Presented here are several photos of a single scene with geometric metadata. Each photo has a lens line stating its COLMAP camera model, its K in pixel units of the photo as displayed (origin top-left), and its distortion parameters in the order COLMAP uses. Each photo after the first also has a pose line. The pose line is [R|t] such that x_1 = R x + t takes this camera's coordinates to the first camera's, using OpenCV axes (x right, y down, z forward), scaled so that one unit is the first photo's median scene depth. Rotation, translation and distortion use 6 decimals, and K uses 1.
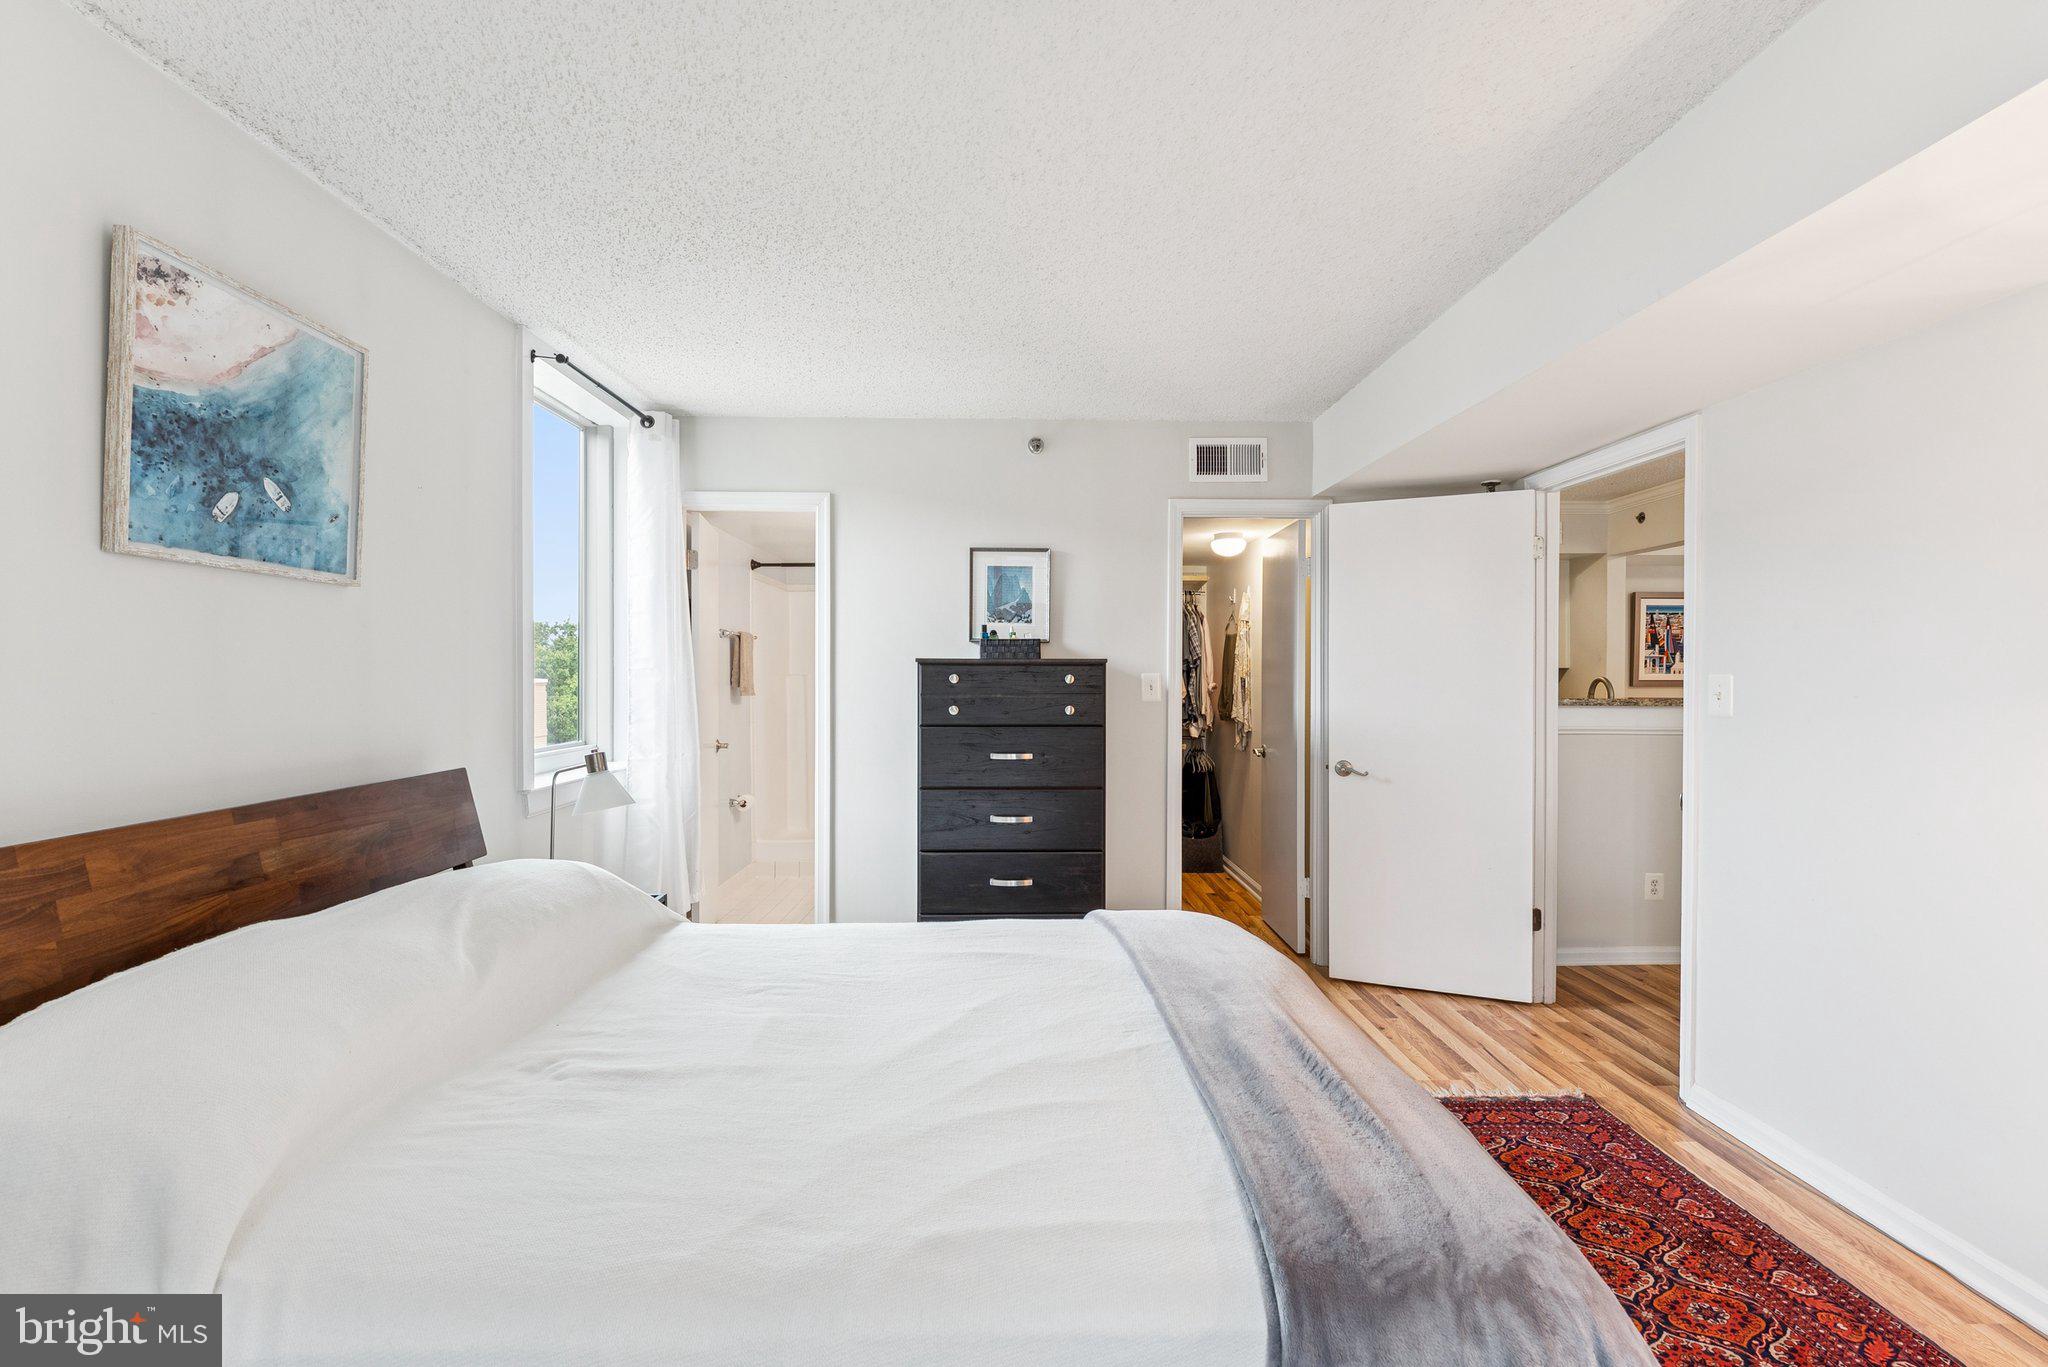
lens RADIAL K [[858.7, 0, 1024.0], [0, 858.7, 683.5], [0, 0, 1]] dist [0.002555, 0.000176]
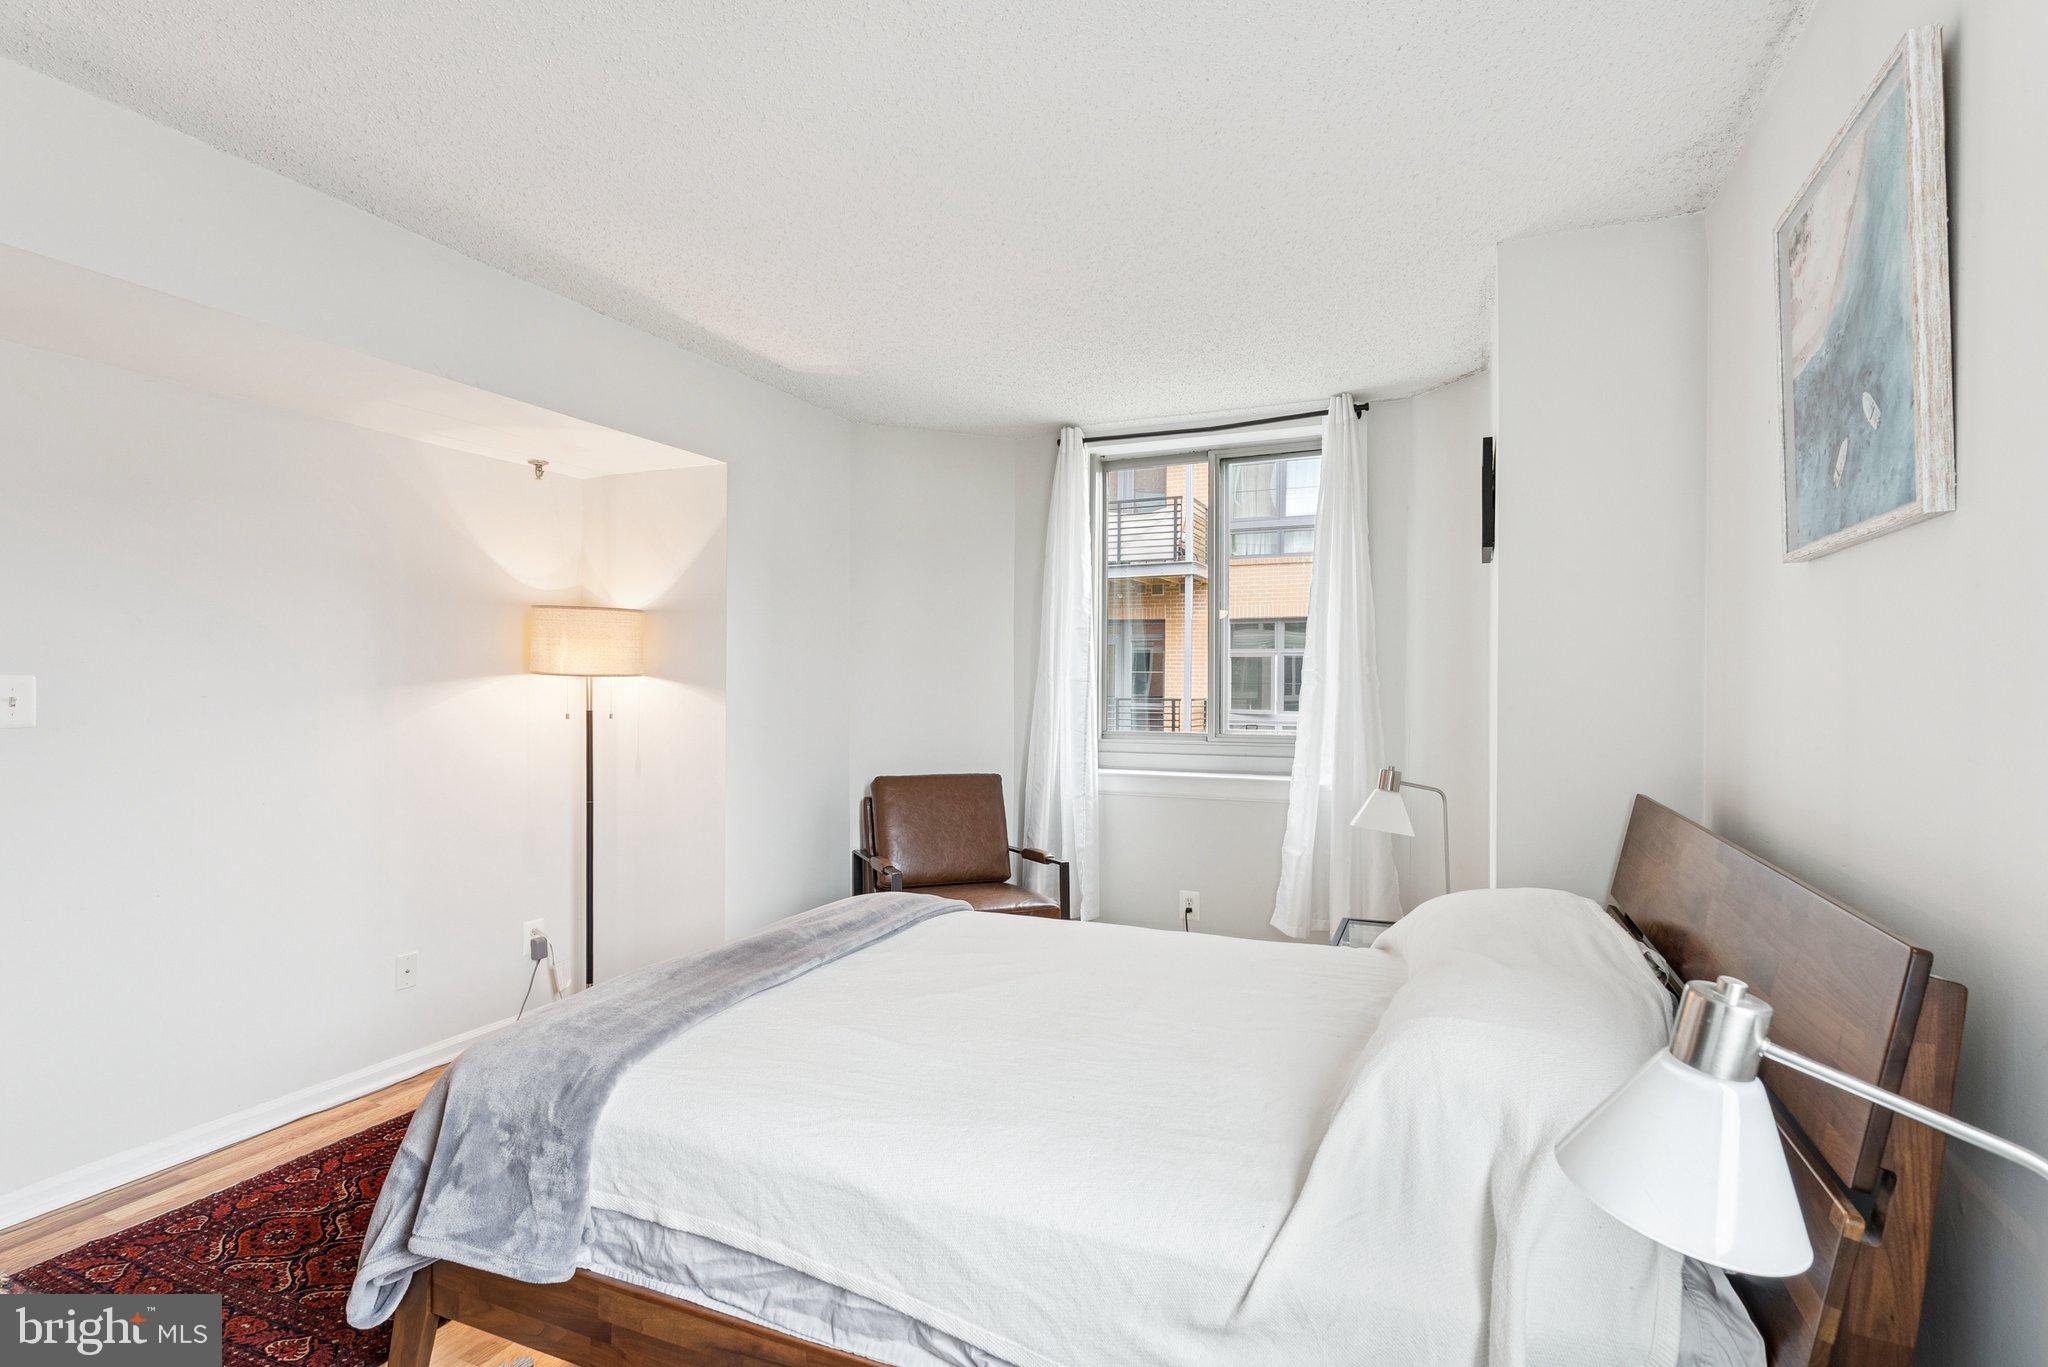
lens RADIAL K [[1011.5, 0, 1024.0], [0, 1011.5, 683.5], [0, 0, 1]] dist [-0.000976, -0.000197]
pose [[-0.913356, -0.006059, 0.407116, -0.607218], [-0.004353, 0.999977, 0.005115, -0.016182], [-0.407138, 0.002900, -0.913362, 1.968634]]
